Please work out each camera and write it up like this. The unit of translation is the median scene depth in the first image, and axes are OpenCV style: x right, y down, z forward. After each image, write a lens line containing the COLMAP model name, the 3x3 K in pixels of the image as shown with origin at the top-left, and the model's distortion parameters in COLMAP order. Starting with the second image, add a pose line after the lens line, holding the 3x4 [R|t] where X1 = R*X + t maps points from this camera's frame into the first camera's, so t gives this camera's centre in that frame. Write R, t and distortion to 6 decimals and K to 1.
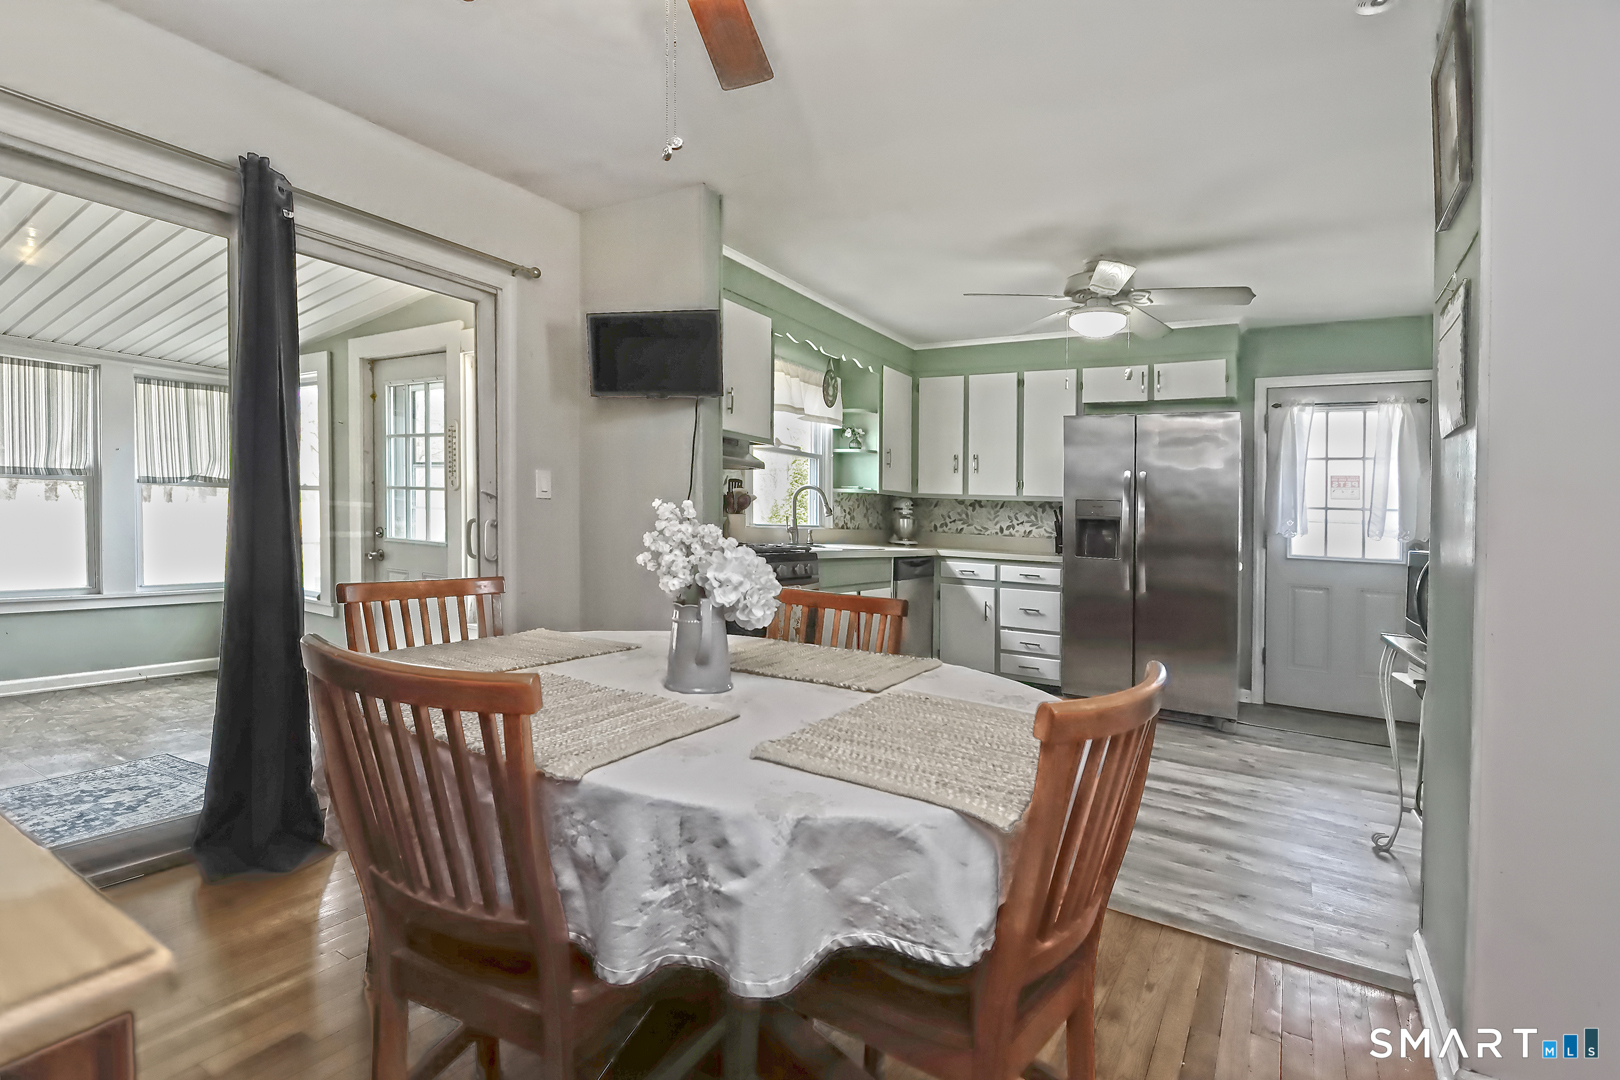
lens RADIAL K [[756.8, 0, 816.5], [0, 756.8, 545.9], [0, 0, 1]] dist [-0.014331, 0.000300]
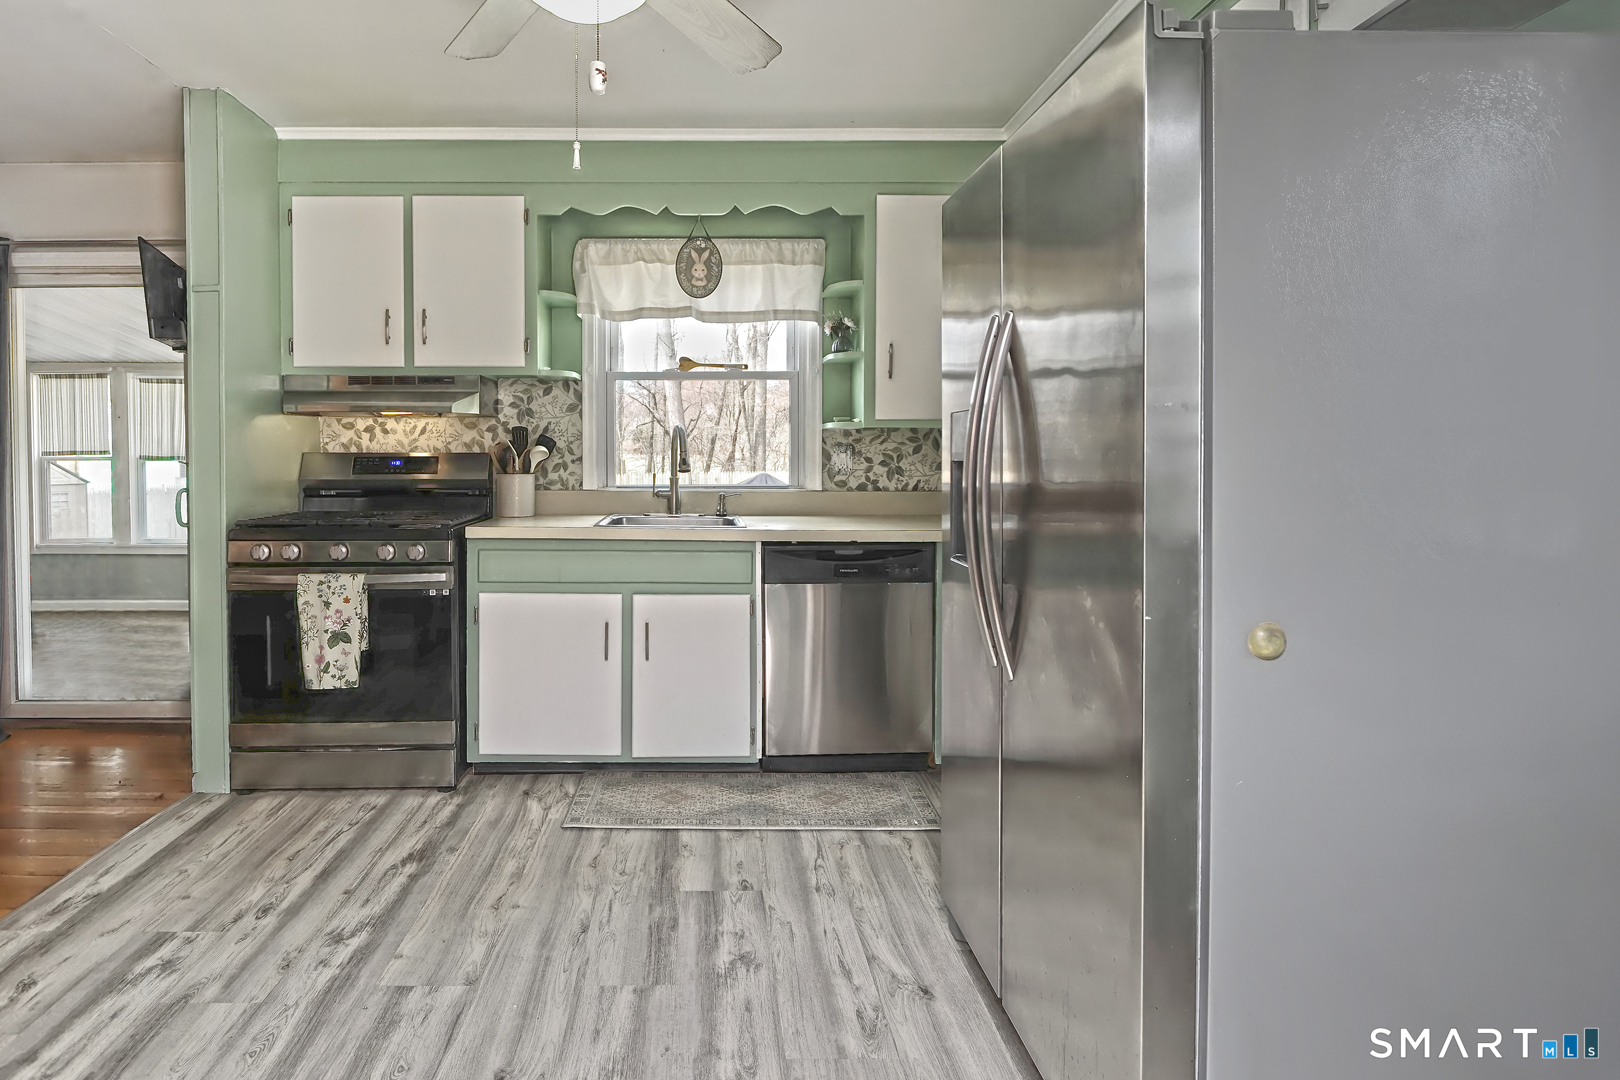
lens RADIAL K [[756.8, 0, 810.8], [0, 756.8, 527.6], [0, 0, 1]] dist [-0.014331, 0.000300]
pose [[0.554241, 0.006286, -0.832333, 0.701589], [-0.006313, 0.999974, 0.003348, 0.007025], [0.832333, 0.003399, 0.554266, 0.873464]]
